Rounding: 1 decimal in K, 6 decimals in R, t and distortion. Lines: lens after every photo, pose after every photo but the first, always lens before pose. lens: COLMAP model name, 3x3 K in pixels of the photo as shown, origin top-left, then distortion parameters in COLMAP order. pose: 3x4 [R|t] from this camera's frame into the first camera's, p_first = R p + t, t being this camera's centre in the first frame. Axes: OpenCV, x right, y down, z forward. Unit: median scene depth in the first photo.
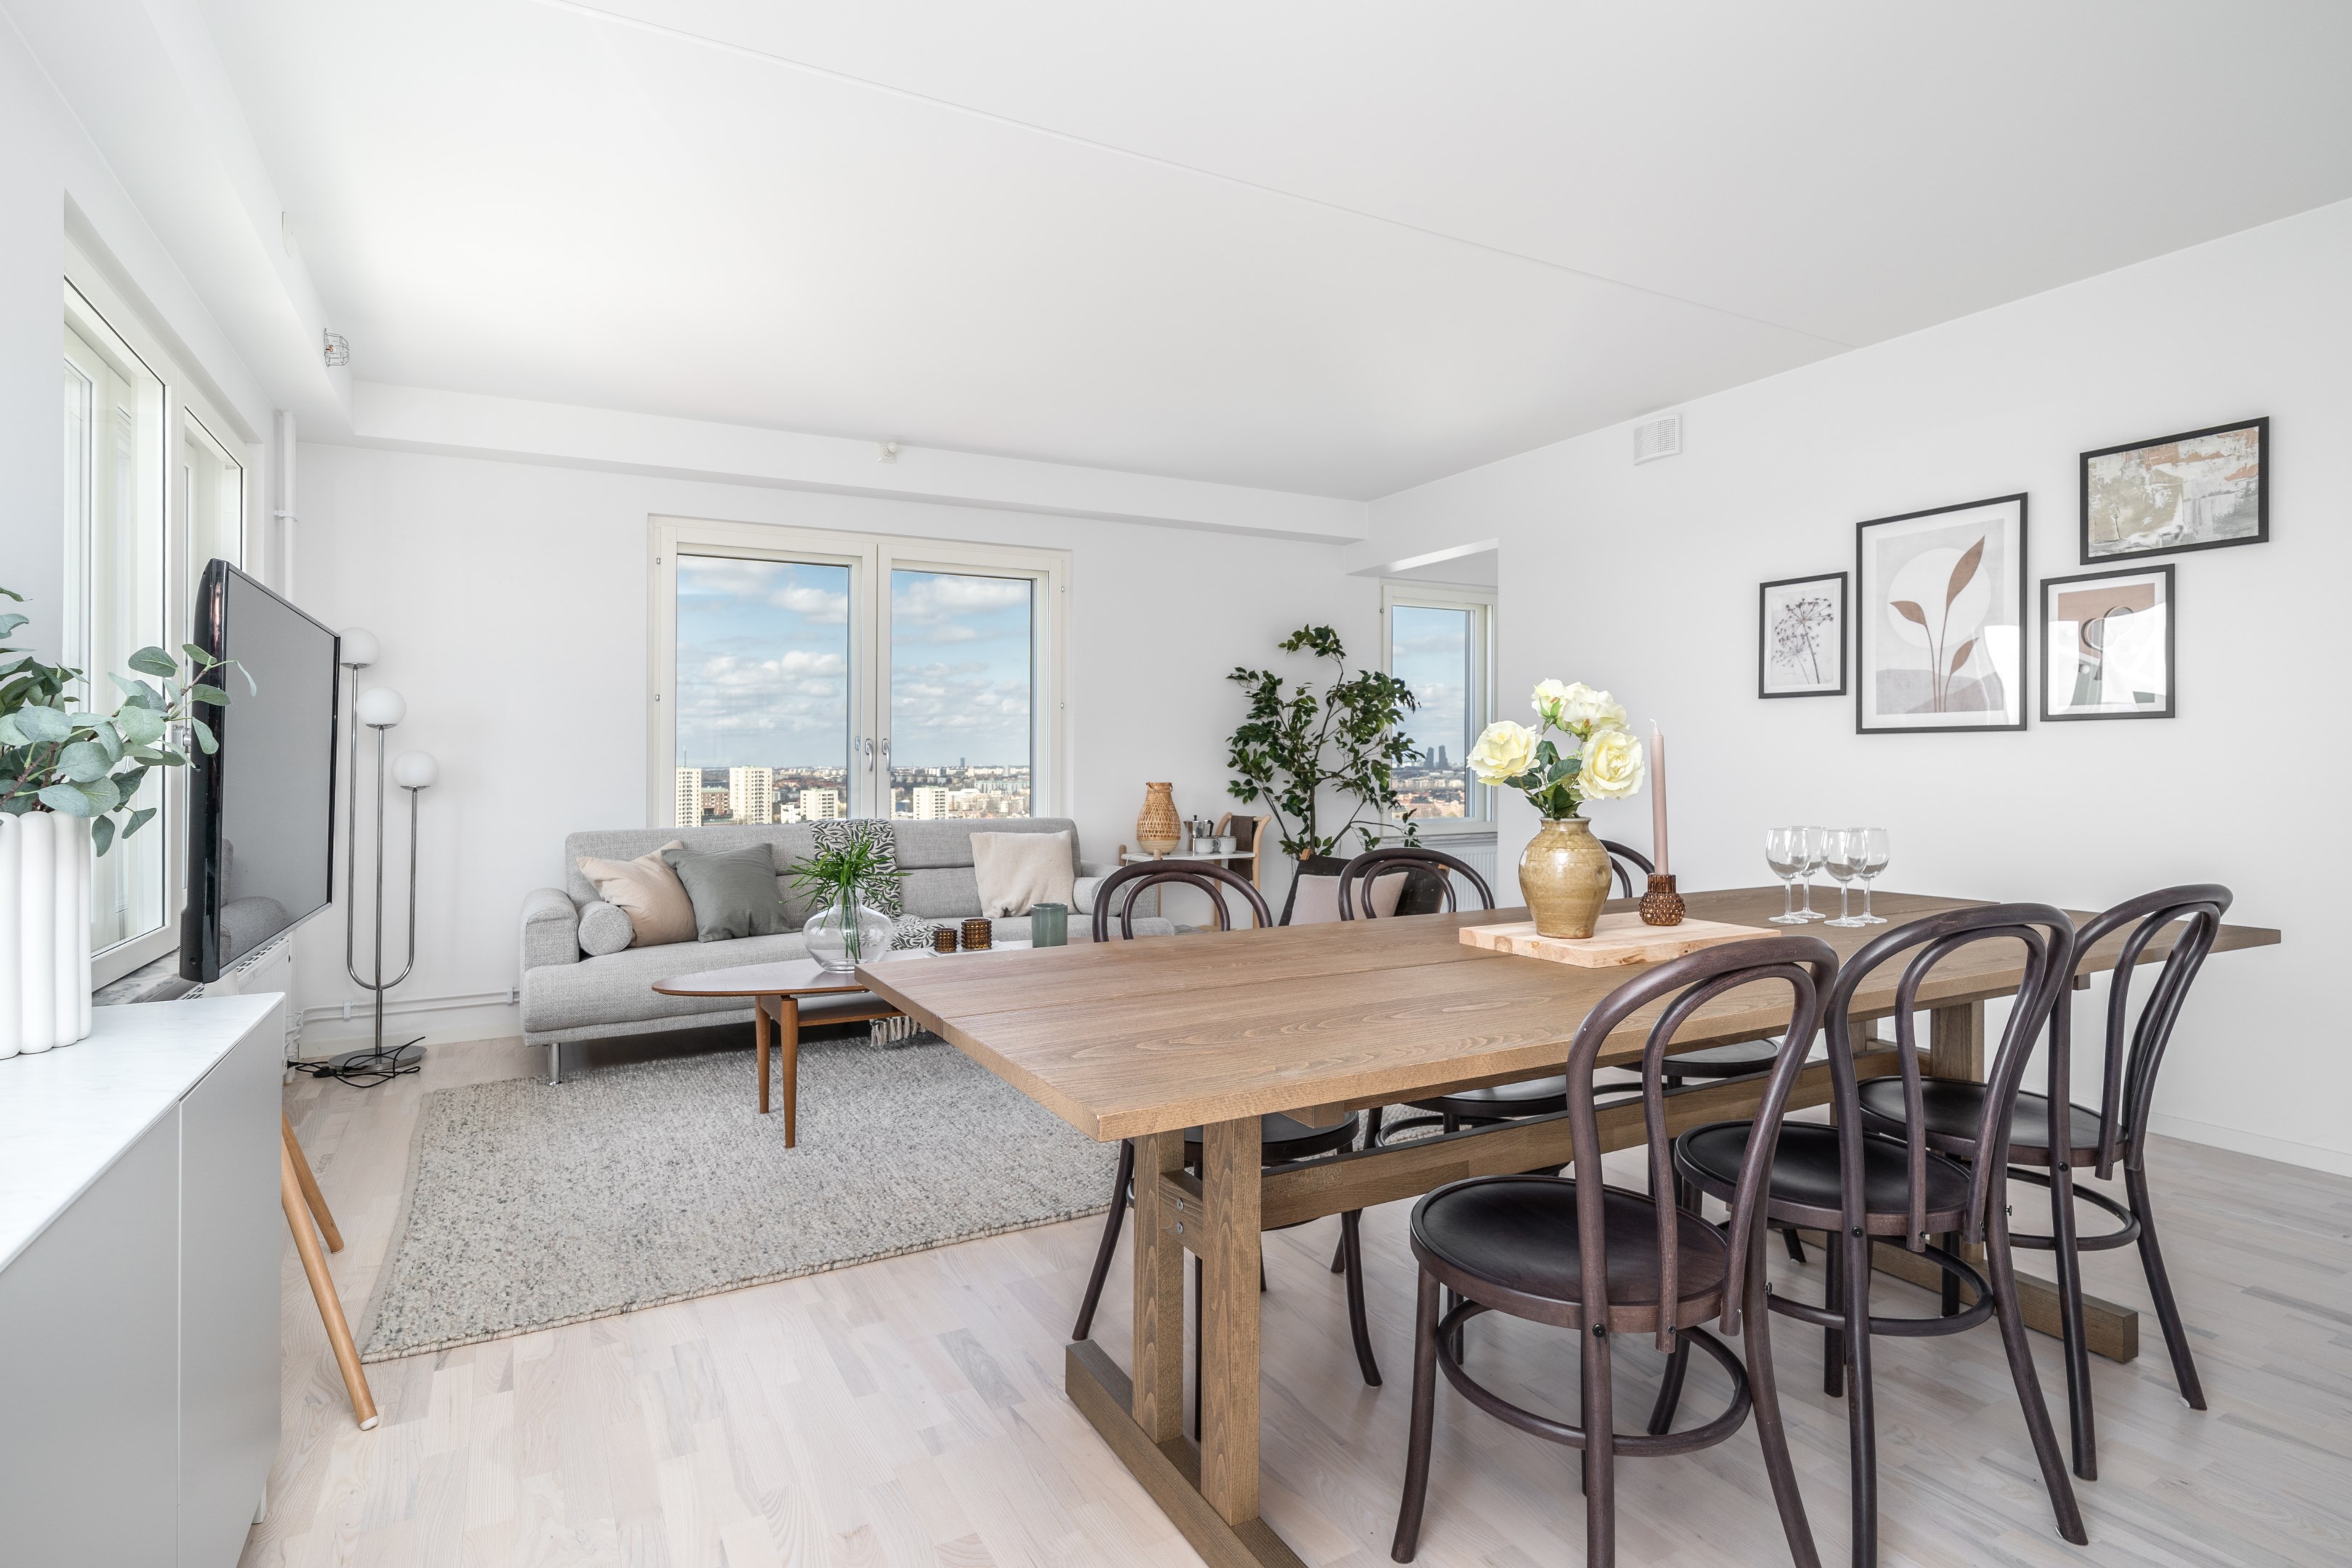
lens RADIAL K [[1191.7, 0, 1178.2], [0, 1191.7, 773.5], [0, 0, 1]] dist [-0.001194, -0.000519]
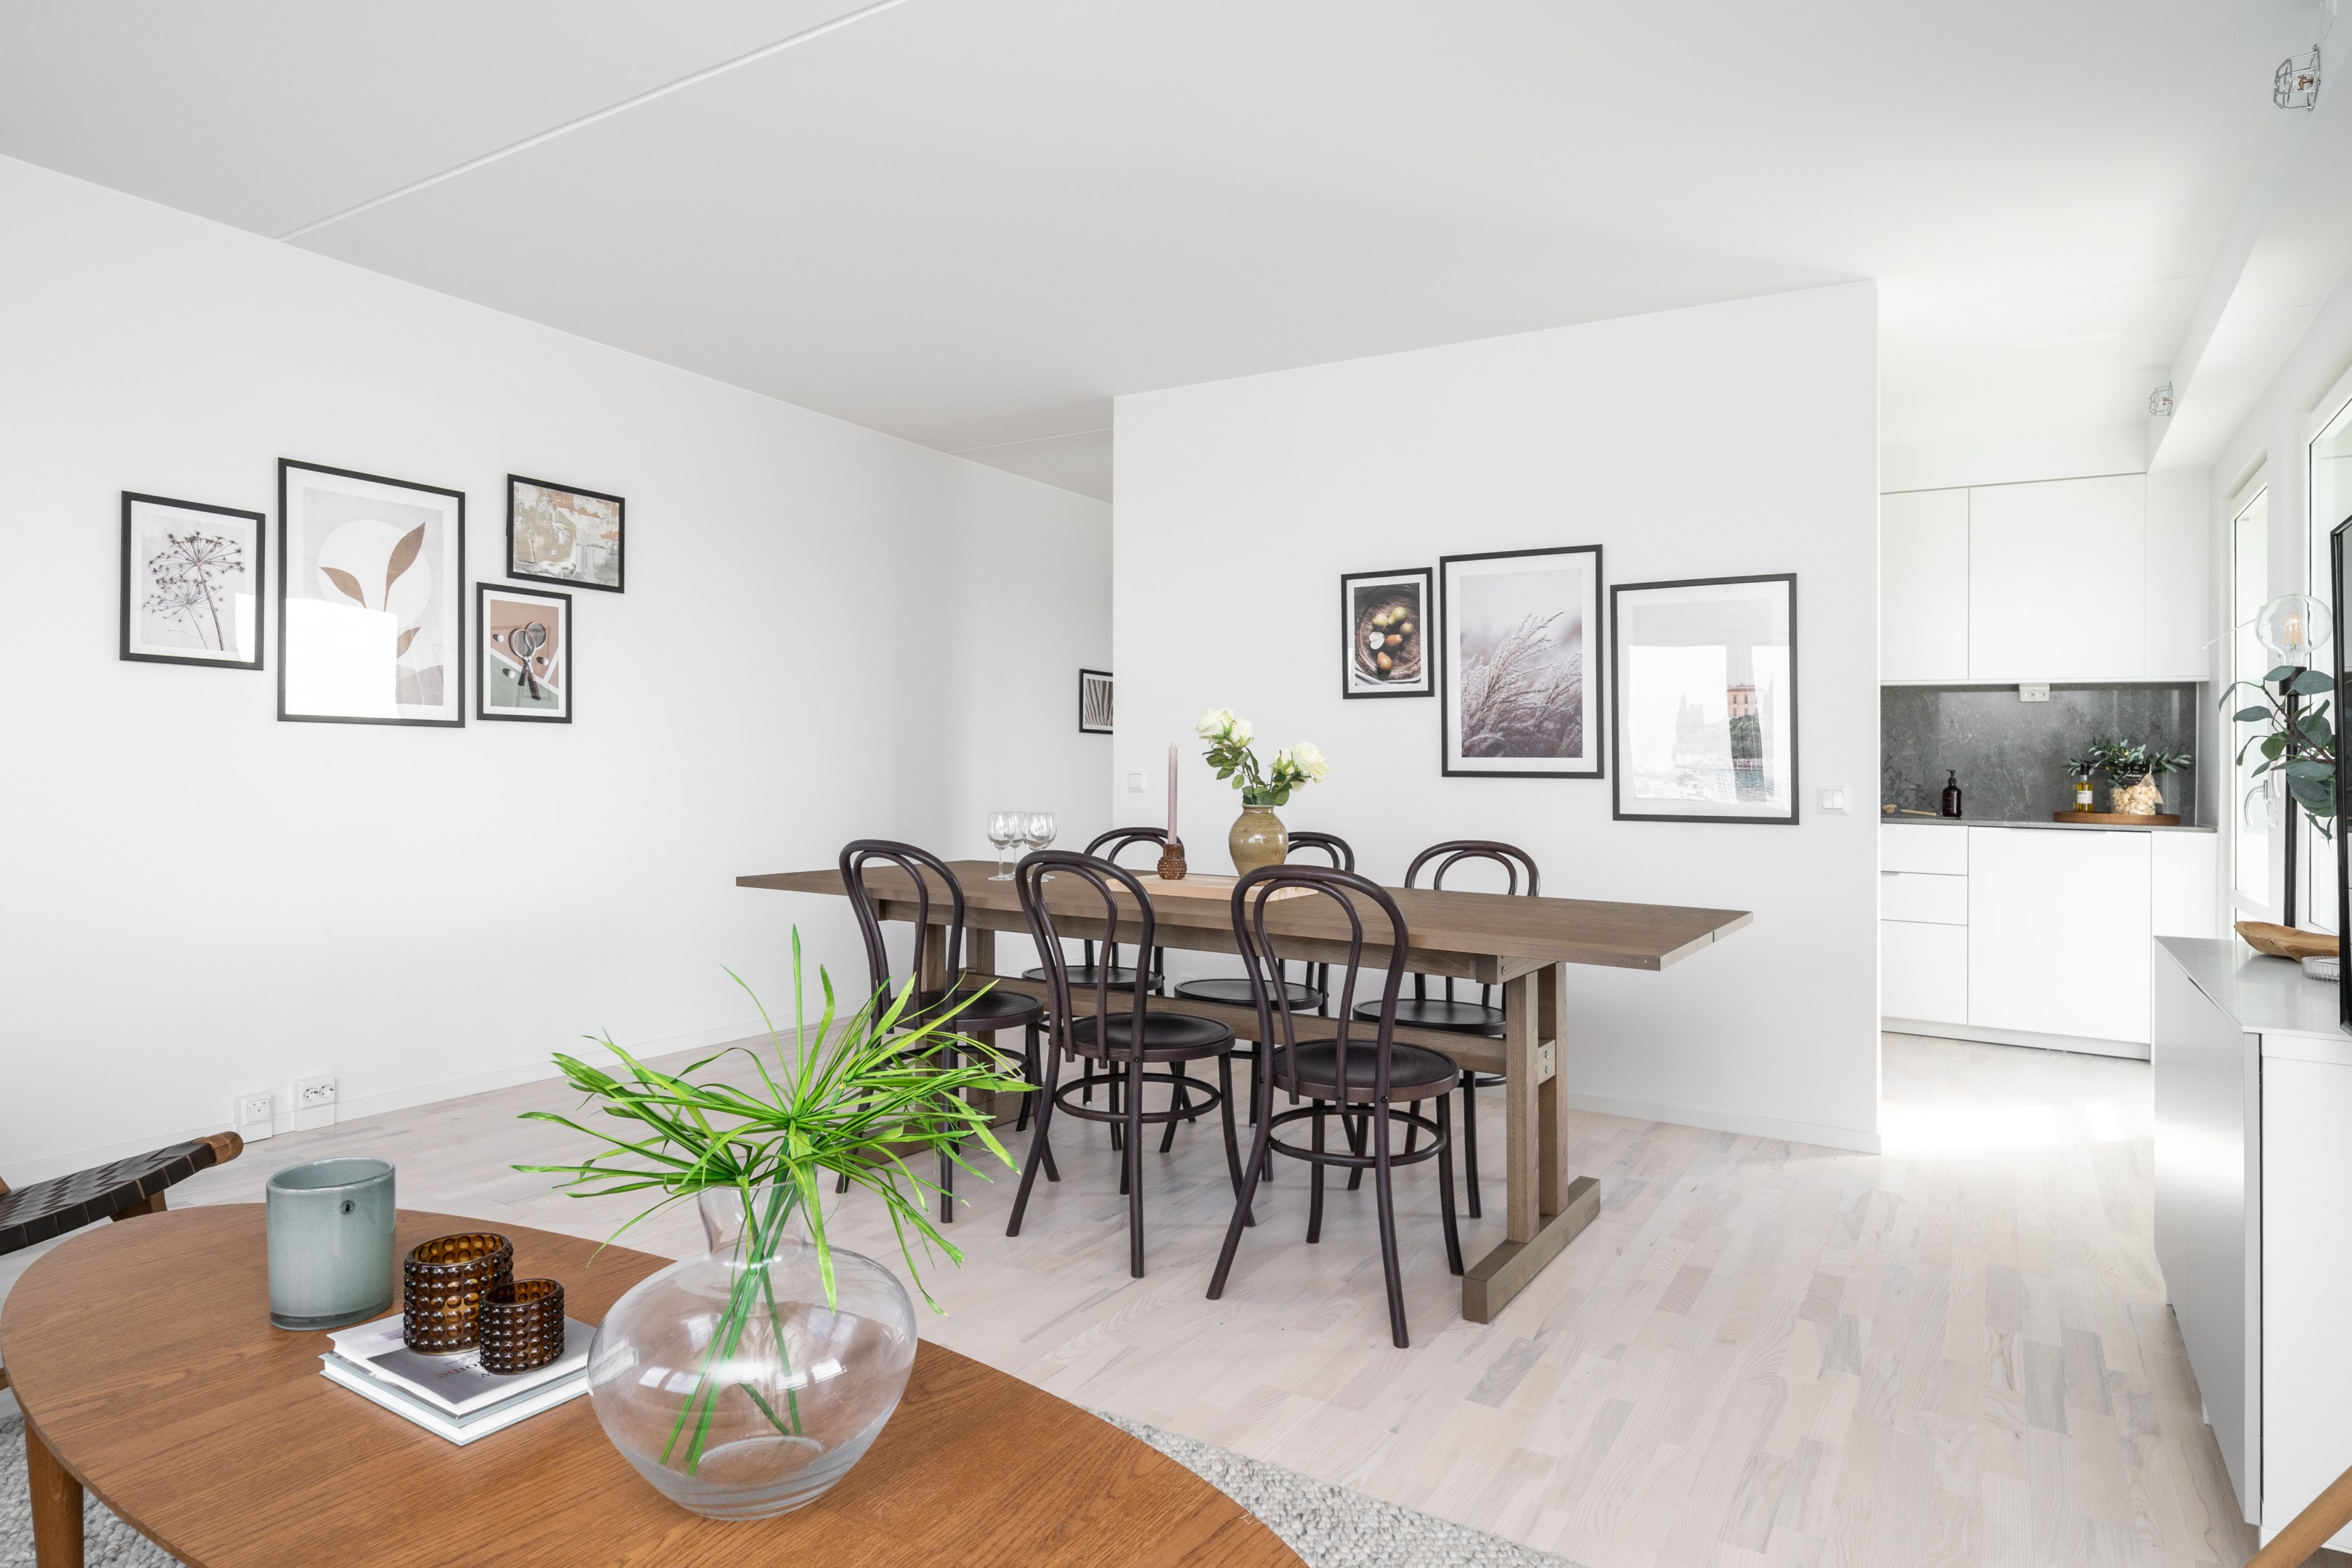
lens RADIAL K [[1323.8, 0, 1178.8], [0, 1323.8, 773.1], [0, 0, 1]] dist [-0.002909, -0.000287]
pose [[-0.489602, -0.005538, 0.871928, -0.591084], [-0.004089, 0.999983, 0.004055, -0.004339], [-0.871936, -0.001580, -0.489617, 1.057971]]
